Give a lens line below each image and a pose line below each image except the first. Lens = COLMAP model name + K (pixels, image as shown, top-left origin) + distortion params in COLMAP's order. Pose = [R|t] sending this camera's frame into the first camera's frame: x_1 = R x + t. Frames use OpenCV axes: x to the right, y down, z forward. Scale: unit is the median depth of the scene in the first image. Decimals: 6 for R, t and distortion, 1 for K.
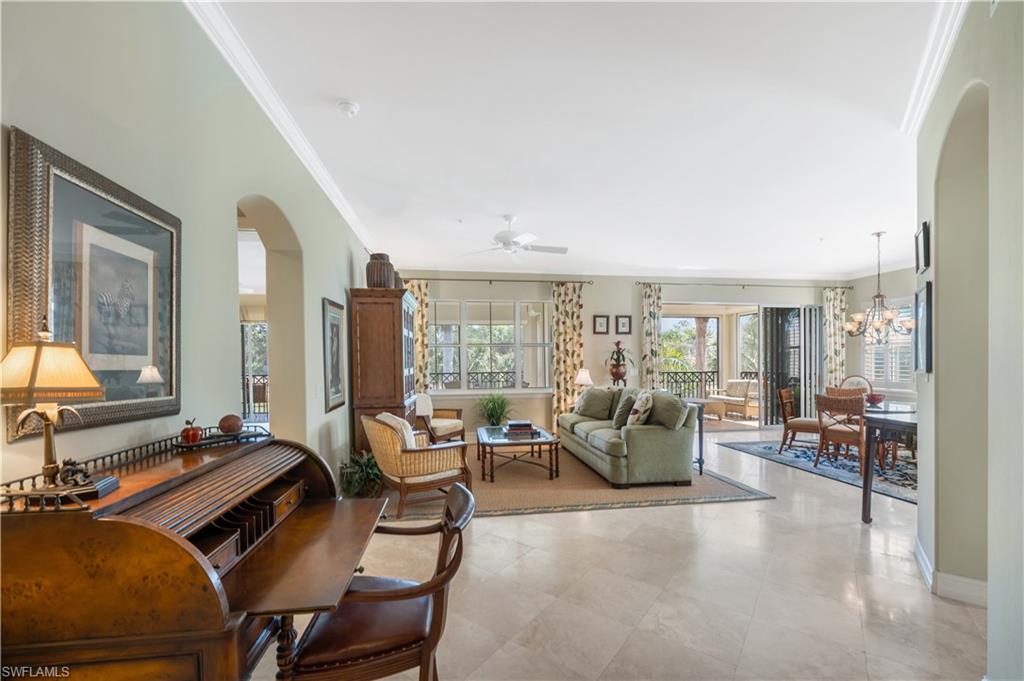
lens RADIAL K [[421.4, 0, 509.0], [0, 421.4, 363.3], [0, 0, 1]] dist [0.000411, -0.000136]
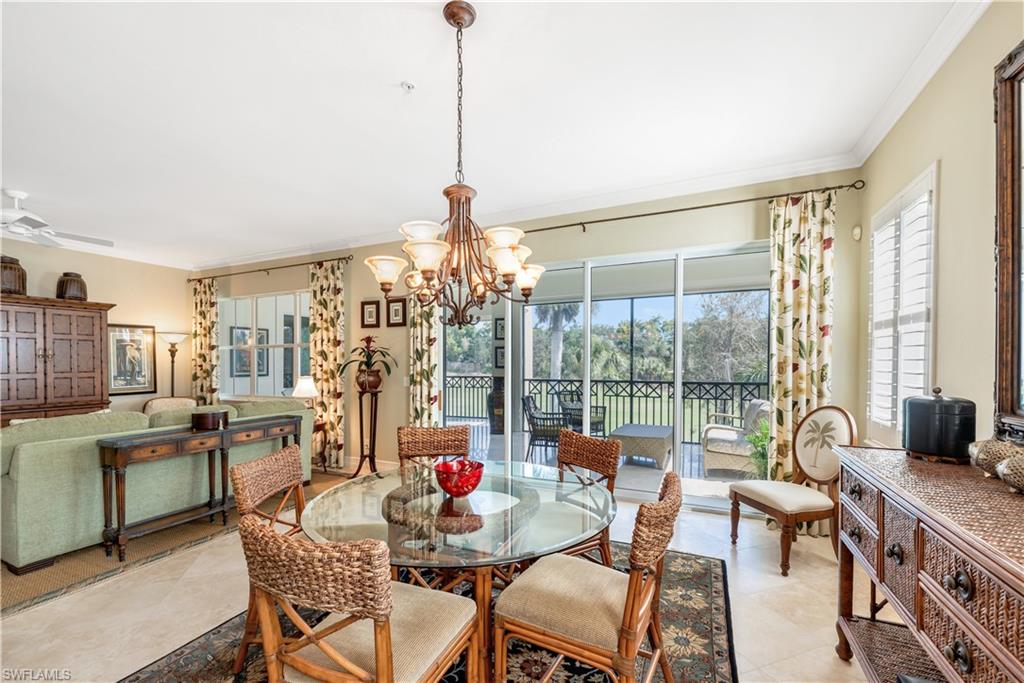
lens RADIAL K [[421.4, 0, 509.0], [0, 421.4, 364.3], [0, 0, 1]] dist [0.000411, -0.000136]
pose [[0.840253, 0.005892, -0.542162, 0.831797], [-0.005165, 0.999983, 0.002862, -0.010301], [0.542169, 0.000395, 0.840269, 0.540285]]
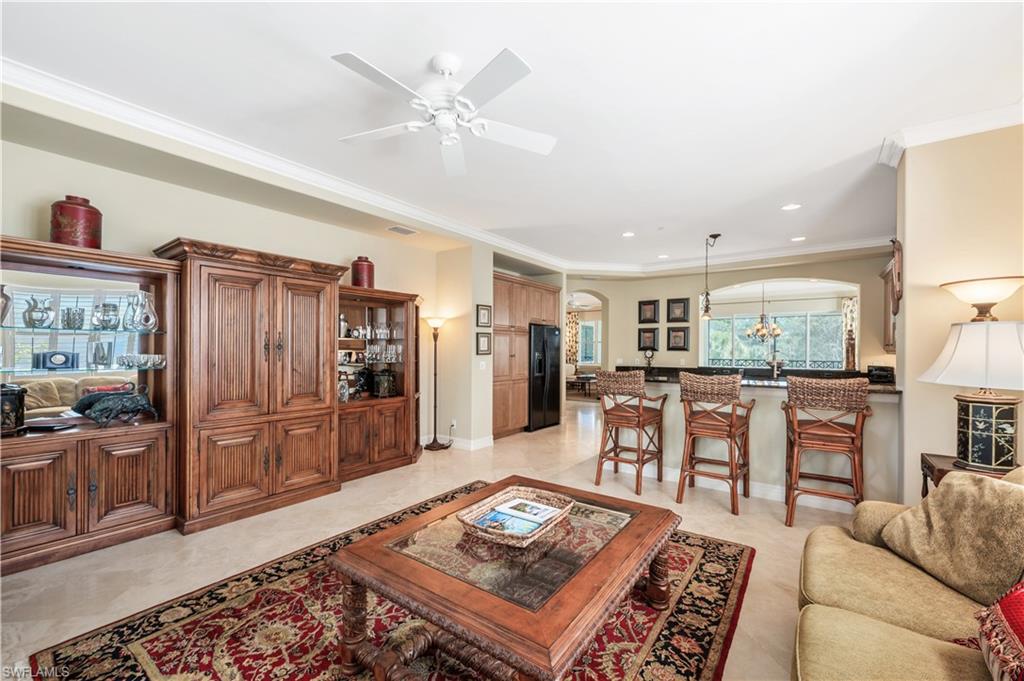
lens RADIAL K [[415.7, 0, 516.2], [0, 415.7, 349.1], [0, 0, 1]] dist [0.000779, 0.000055]
pose [[0.726099, 0.006310, -0.687561, 0.993046], [-0.010826, 0.999939, -0.002255, -0.003323], [0.687505, 0.009081, 0.726123, -0.731134]]
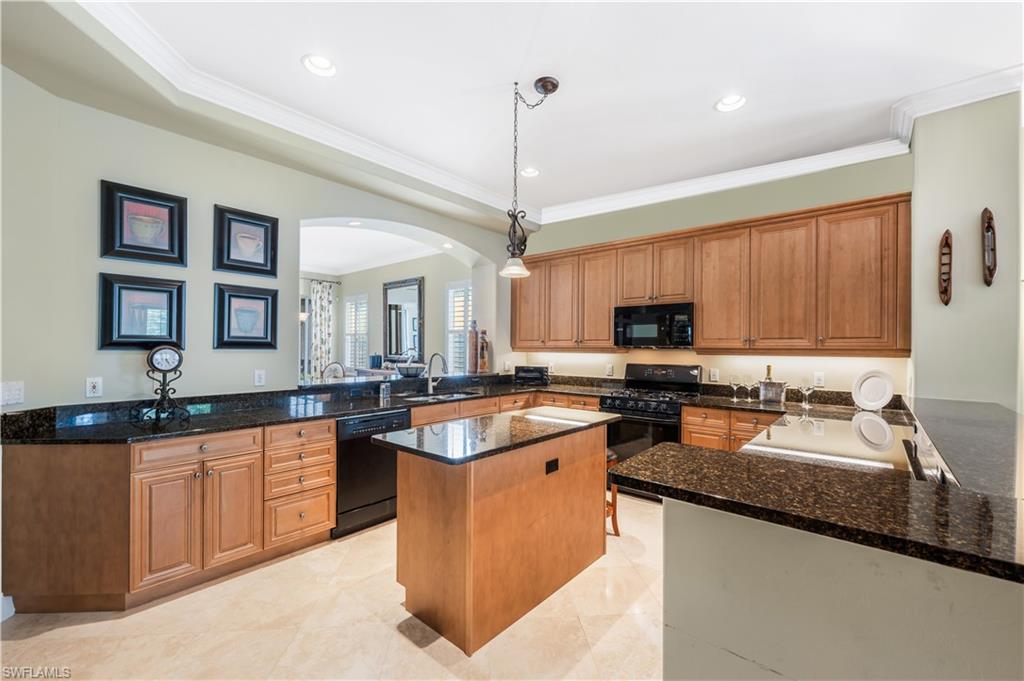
lens RADIAL K [[419.2, 0, 513.6], [0, 419.2, 344.7], [0, 0, 1]] dist [-0.000974, -0.000200]
pose [[0.747465, 0.010865, 0.664212, 0.471348], [-0.004121, 0.999923, -0.011719, -0.006624], [-0.664288, 0.006022, 0.747453, -0.137353]]
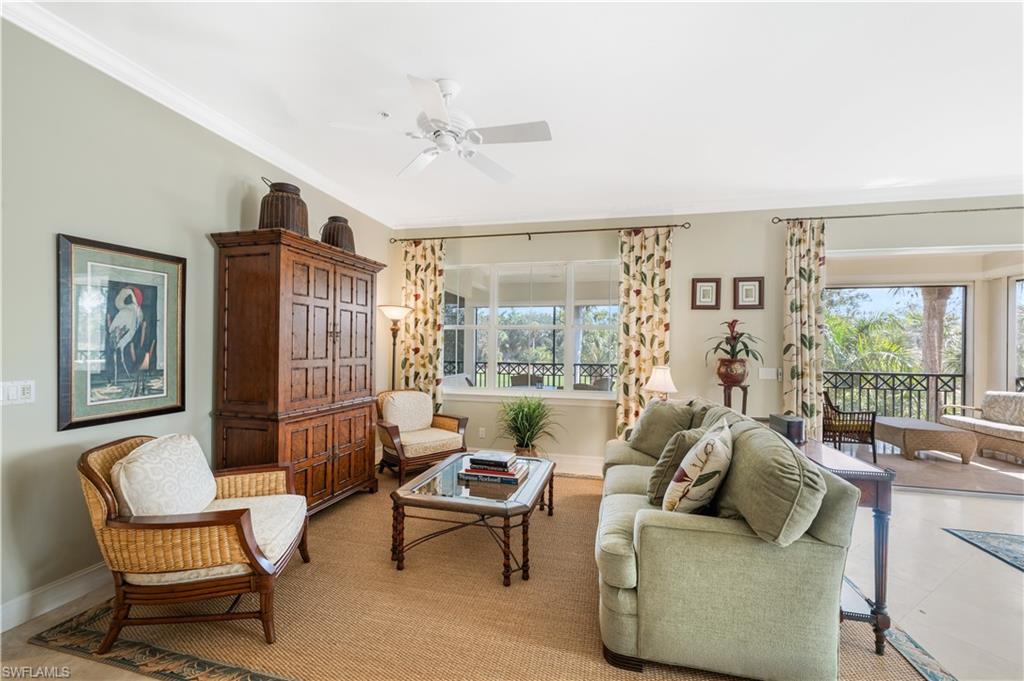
lens RADIAL K [[414.9, 0, 514.5], [0, 414.9, 346.3], [0, 0, 1]] dist [0.000061, -0.000110]
pose [[0.930531, 0.017651, -0.365787, 0.187459], [-0.022167, 0.999721, -0.008149, -0.004605], [0.365541, 0.015692, 0.930663, 0.349830]]
